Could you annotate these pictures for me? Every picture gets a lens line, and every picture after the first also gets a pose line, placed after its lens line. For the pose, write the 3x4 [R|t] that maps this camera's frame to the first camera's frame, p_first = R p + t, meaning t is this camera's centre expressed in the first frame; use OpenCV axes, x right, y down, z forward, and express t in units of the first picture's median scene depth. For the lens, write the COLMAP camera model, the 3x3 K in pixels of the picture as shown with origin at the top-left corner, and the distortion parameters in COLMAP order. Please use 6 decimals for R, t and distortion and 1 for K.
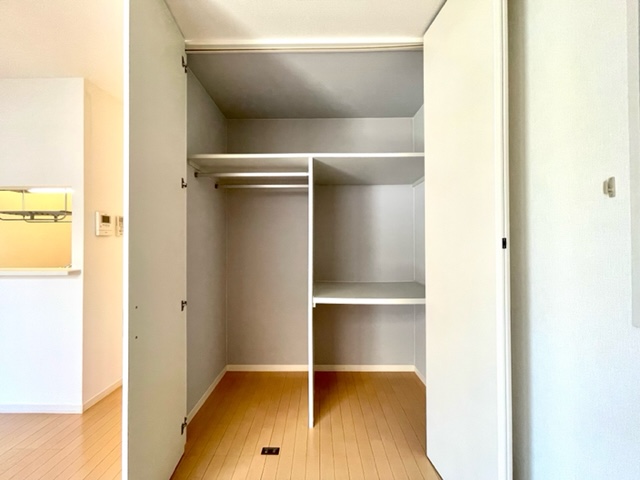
lens RADIAL K [[257.5, 0, 318.7], [0, 257.5, 240.2], [0, 0, 1]] dist [0.001985, 0.000062]
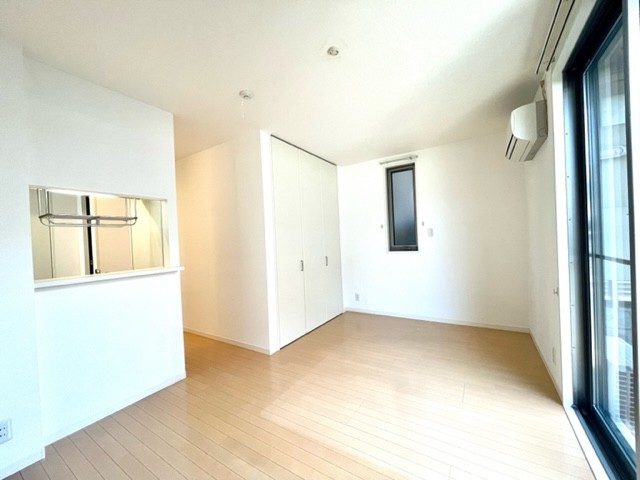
lens RADIAL K [[257.5, 0, 319.7], [0, 257.5, 242.4], [0, 0, 1]] dist [0.001985, 0.000062]
pose [[0.524098, -0.021604, 0.851384, -1.586516], [0.039348, 0.999225, 0.001133, 0.022436], [-0.850748, 0.032906, 0.524542, -0.245965]]
